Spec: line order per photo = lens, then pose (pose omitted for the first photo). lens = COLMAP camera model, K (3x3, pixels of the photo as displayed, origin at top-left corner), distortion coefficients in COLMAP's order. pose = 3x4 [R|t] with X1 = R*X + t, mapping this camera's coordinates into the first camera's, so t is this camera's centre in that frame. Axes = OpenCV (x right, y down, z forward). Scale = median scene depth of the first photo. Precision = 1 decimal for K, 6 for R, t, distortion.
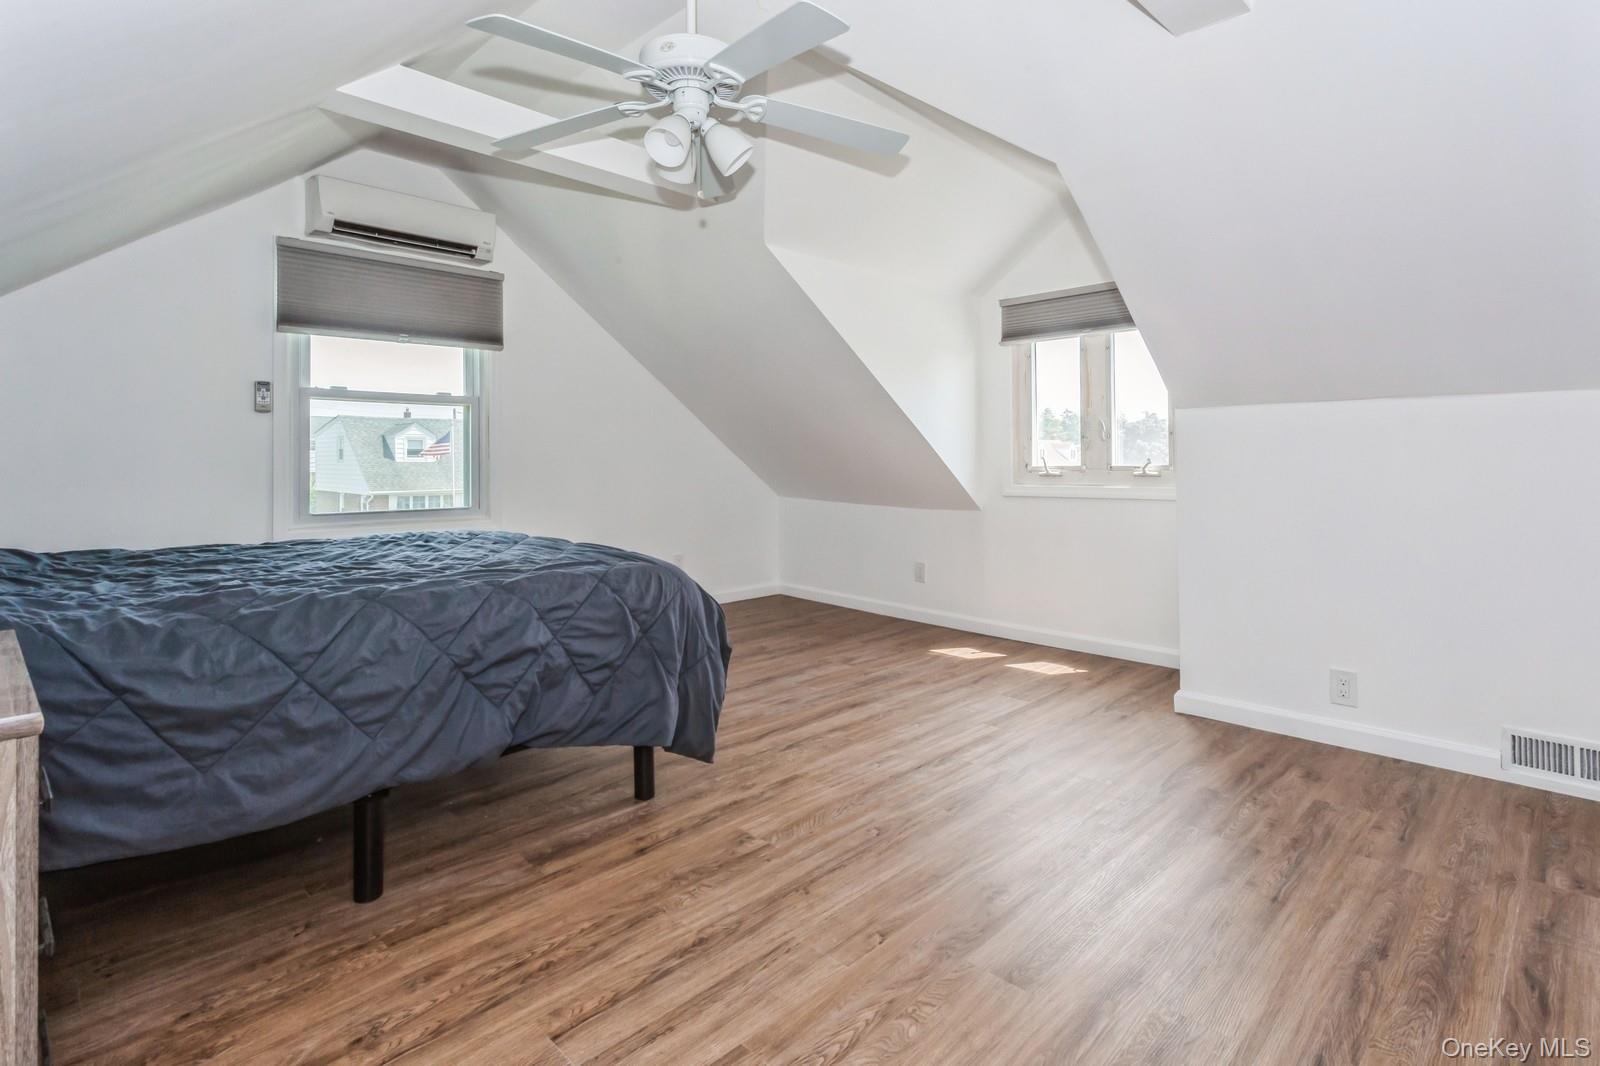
lens RADIAL K [[795.3, 0, 795.7], [0, 795.3, 455.9], [0, 0, 1]] dist [-0.000645, 0.000520]
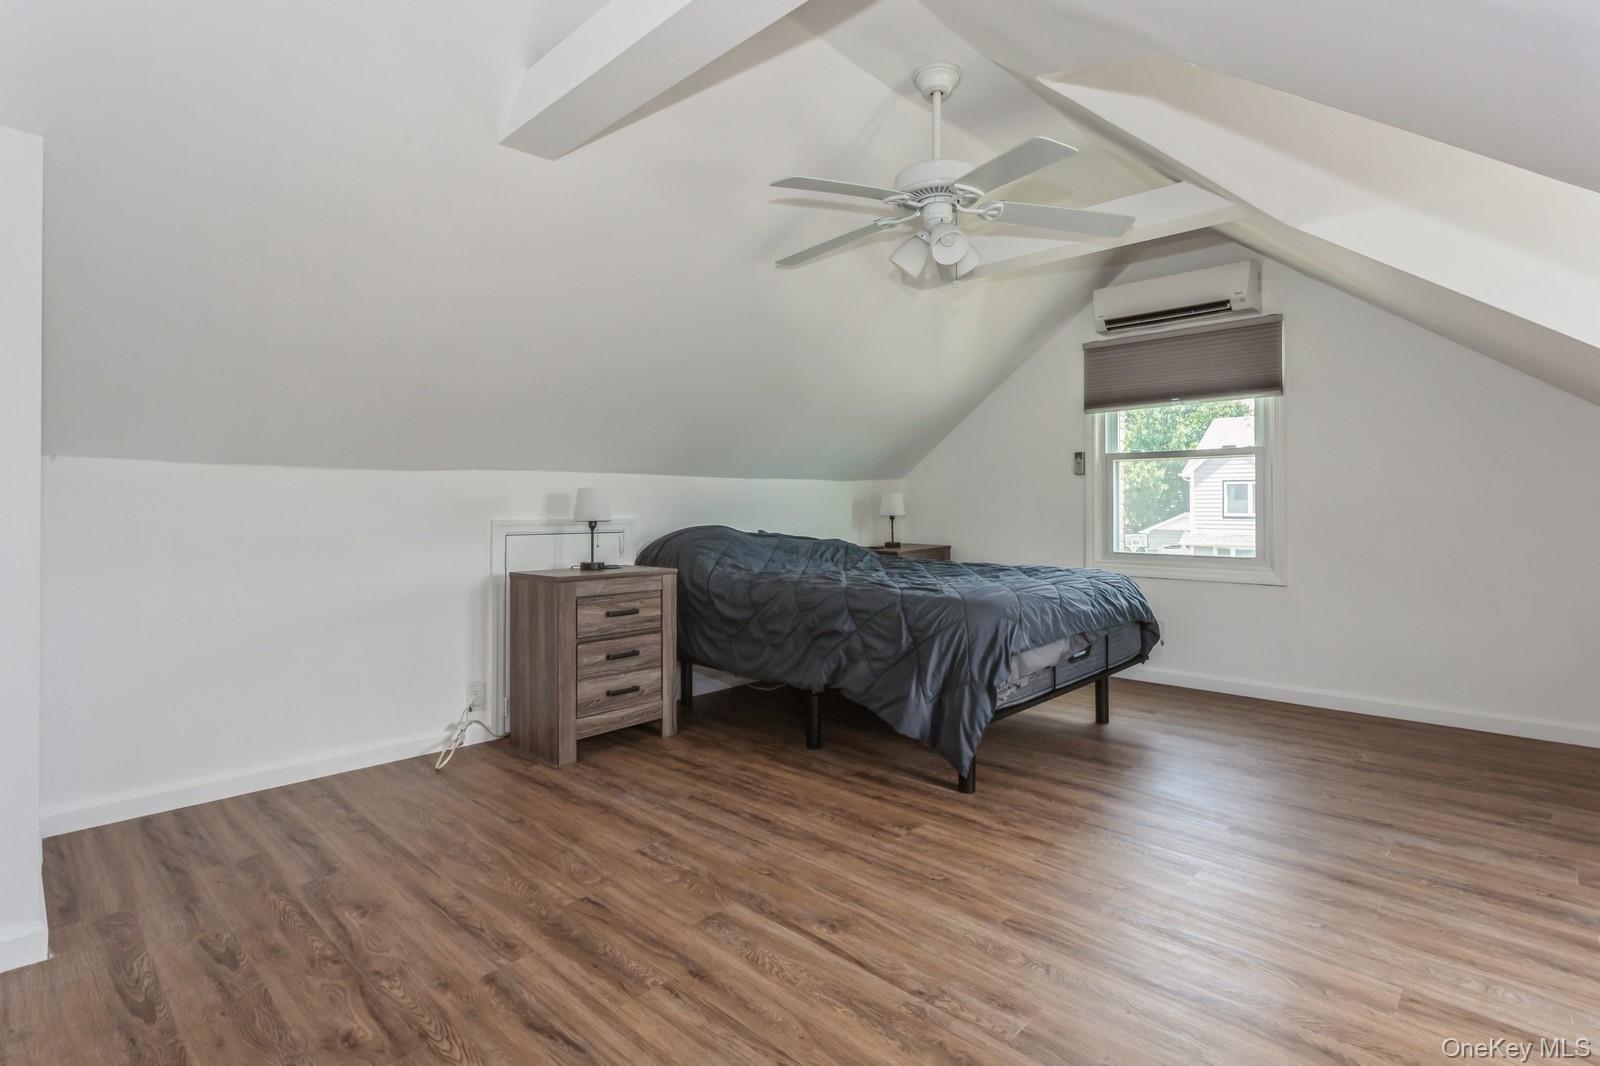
lens RADIAL K [[772.5, 0, 793.2], [0, 772.5, 514.3], [0, 0, 1]] dist [-0.002116, 0.000433]
pose [[0.022186, 0.010902, -0.999694, 1.143575], [0.006035, 0.999921, 0.011038, -0.007862], [0.999736, -0.006278, 0.022118, 0.837749]]
